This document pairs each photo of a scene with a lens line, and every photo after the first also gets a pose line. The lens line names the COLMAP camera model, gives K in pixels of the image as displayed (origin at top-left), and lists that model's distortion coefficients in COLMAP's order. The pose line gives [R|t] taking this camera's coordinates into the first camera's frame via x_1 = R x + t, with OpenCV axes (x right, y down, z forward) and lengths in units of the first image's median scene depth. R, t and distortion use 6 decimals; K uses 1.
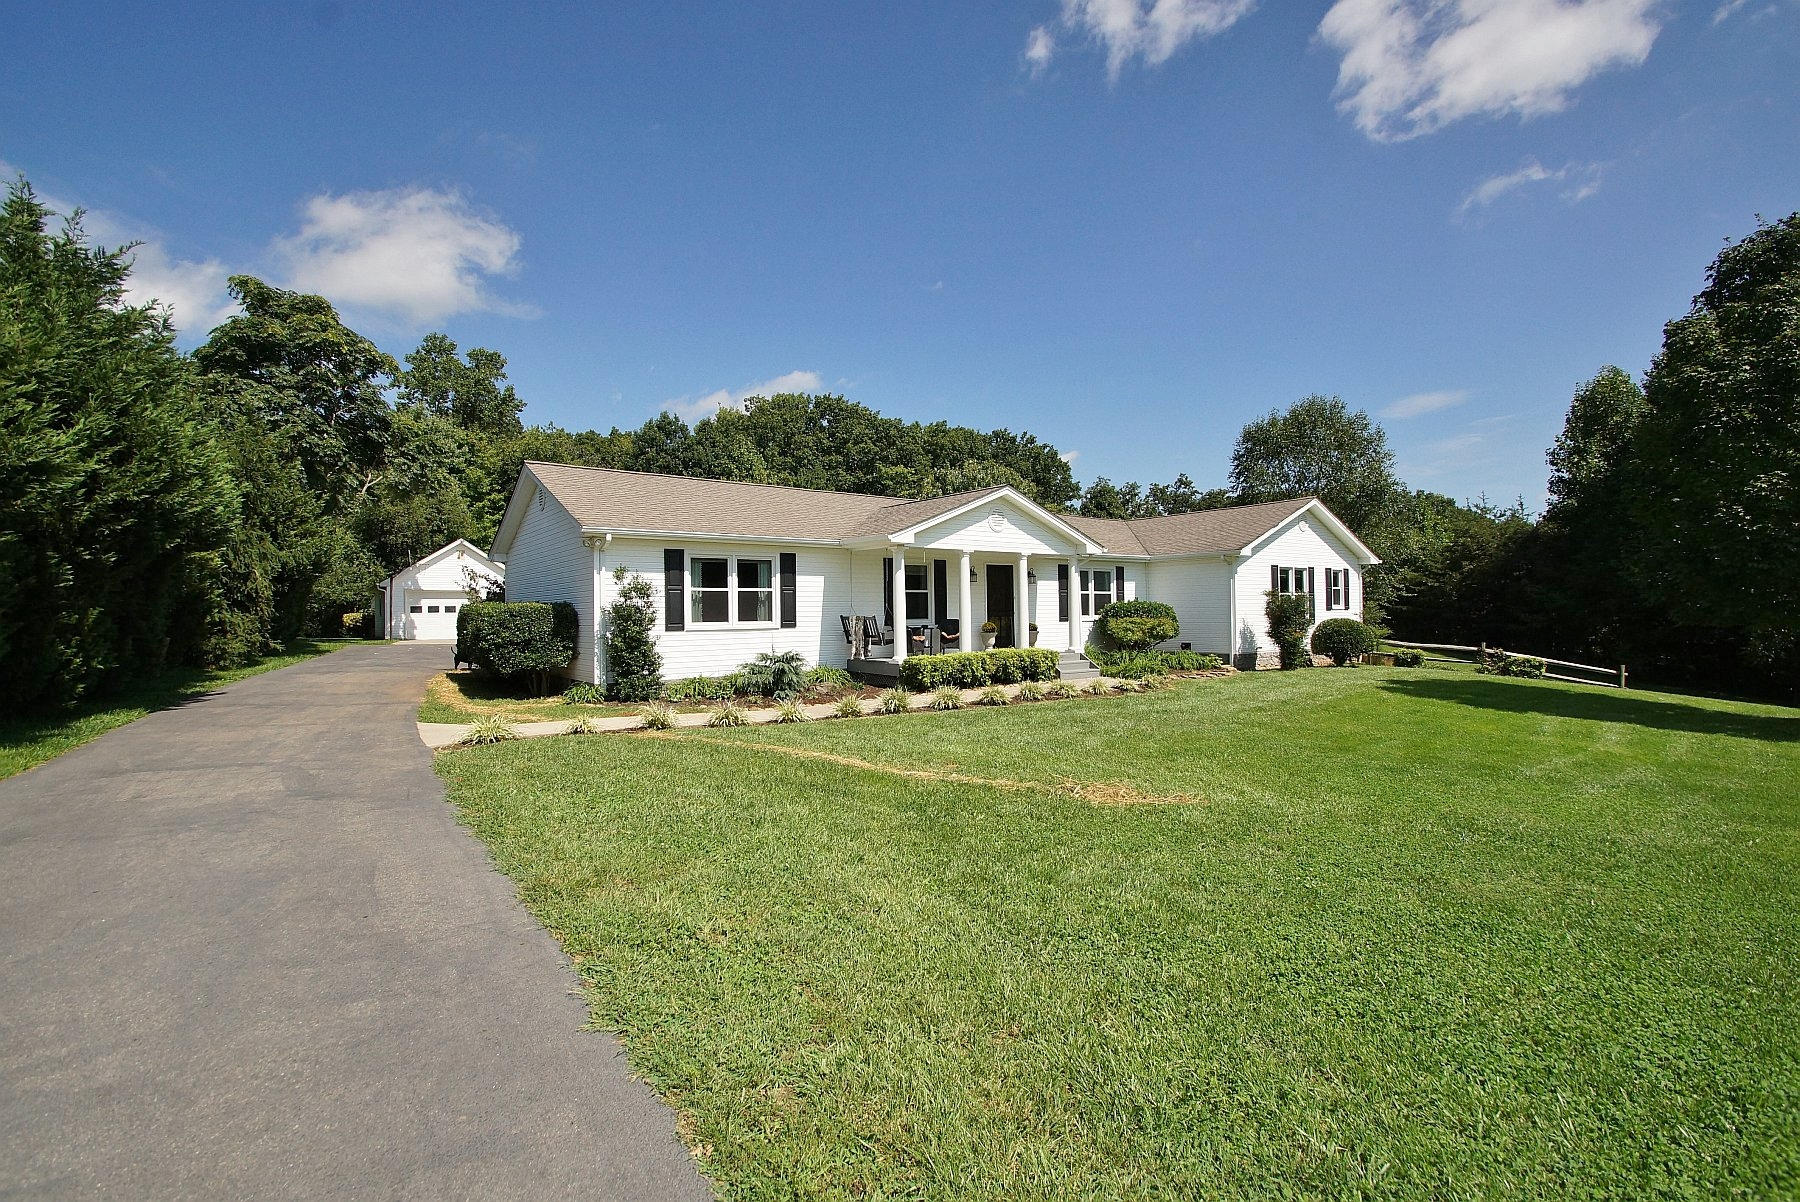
lens RADIAL K [[804.2, 0, 906.1], [0, 804.2, 607.8], [0, 0, 1]] dist [-0.002843, -0.002409]
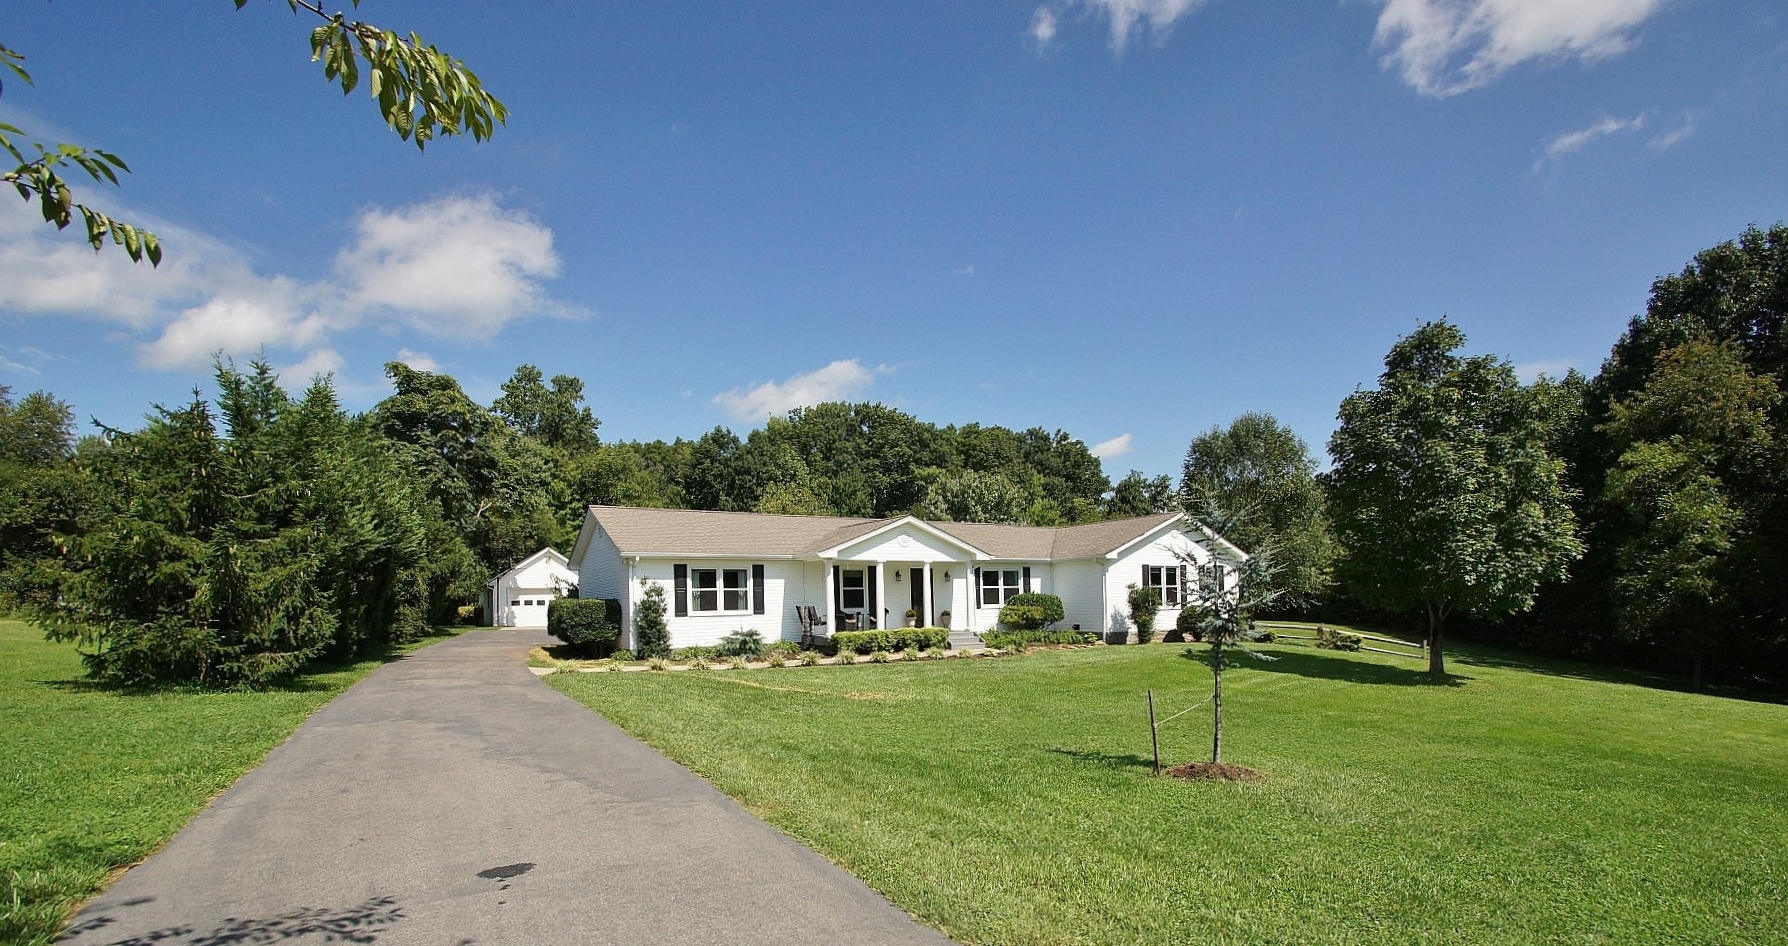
lens RADIAL K [[800.8, 0, 896.4], [0, 800.8, 601.5], [0, 0, 1]] dist [-0.004742, -0.000097]
pose [[0.995432, -0.007868, -0.095145, 0.163536], [0.008432, 0.999949, 0.005528, -0.003326], [0.095097, -0.006305, 0.995448, -0.299826]]
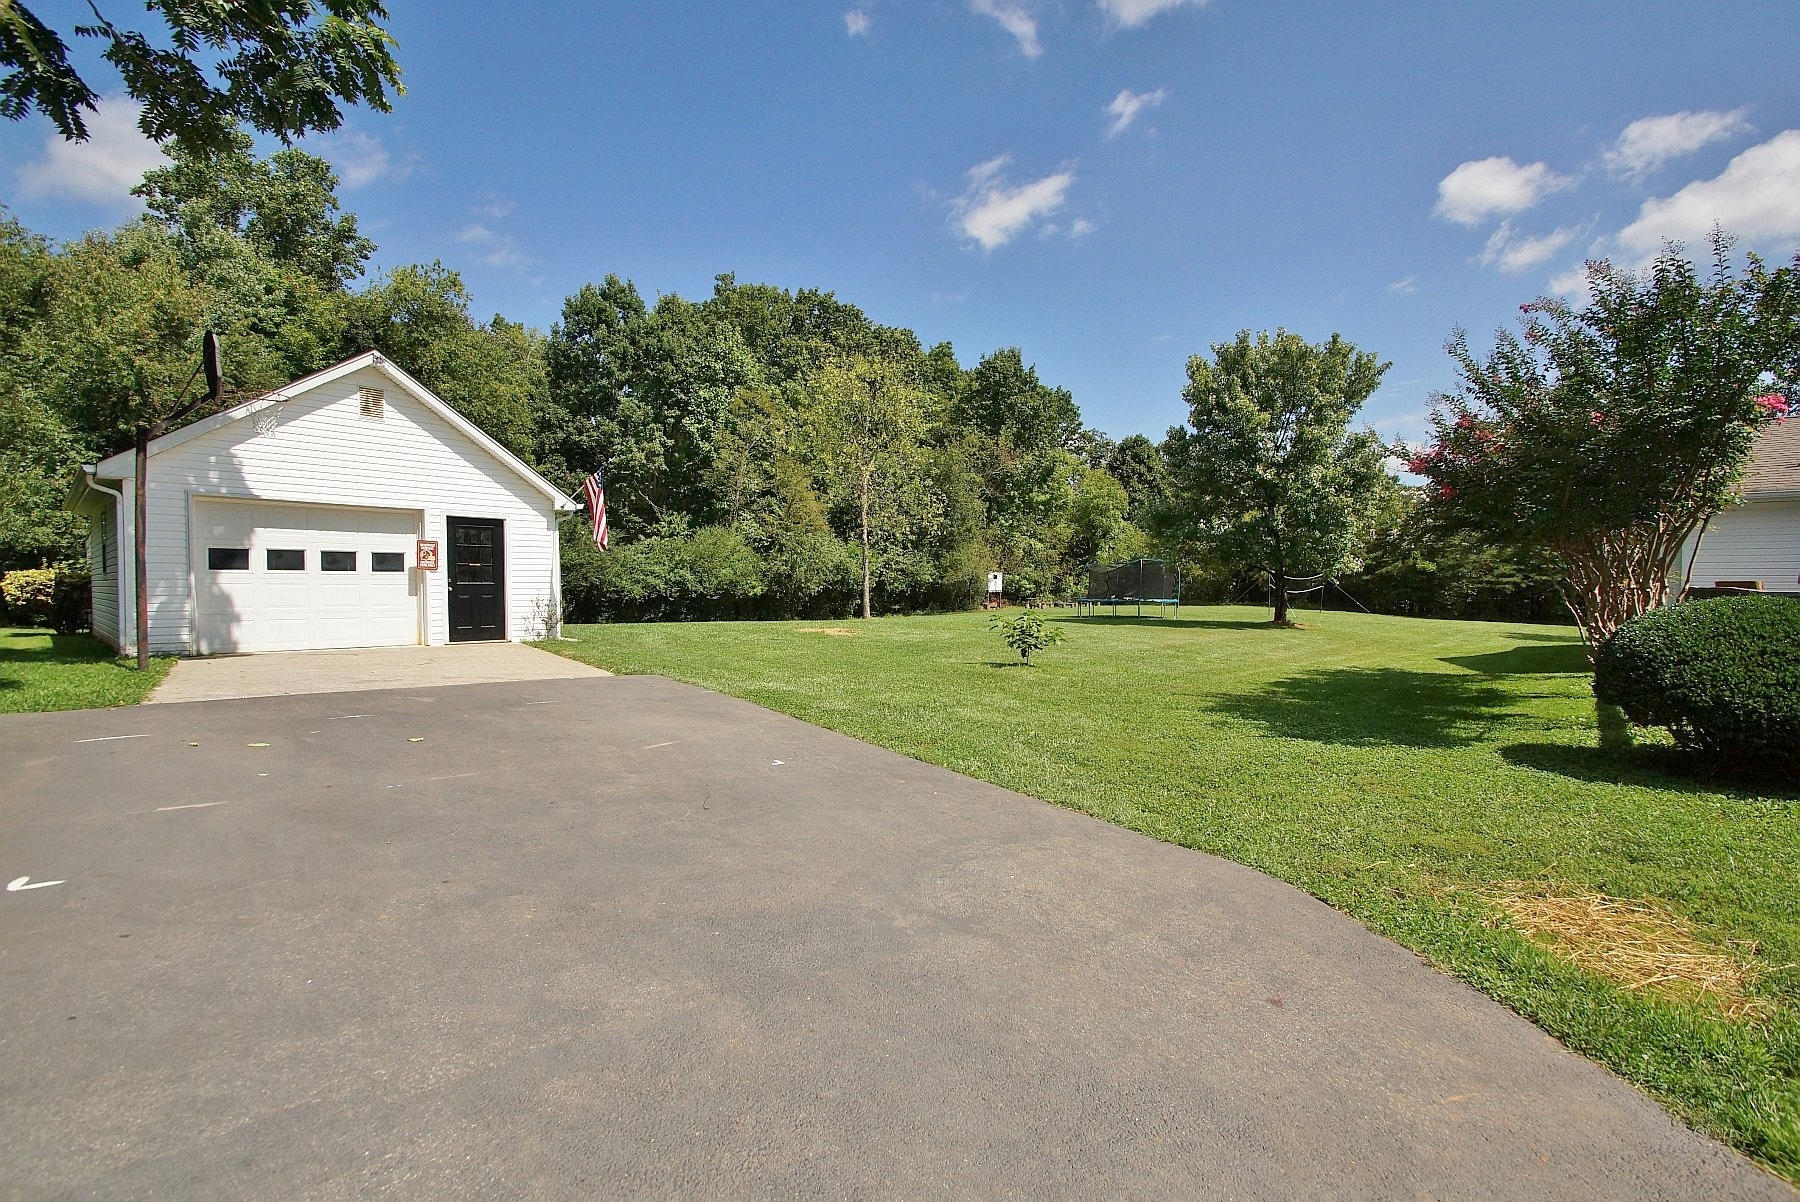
lens RADIAL K [[804.2, 0, 891.1], [0, 804.2, 612.1], [0, 0, 1]] dist [-0.002843, -0.002409]
pose [[0.982750, 0.015650, 0.184275, -0.591200], [-0.022904, 0.999042, 0.037301, 0.007690], [-0.183515, -0.040878, 0.982167, 0.918761]]
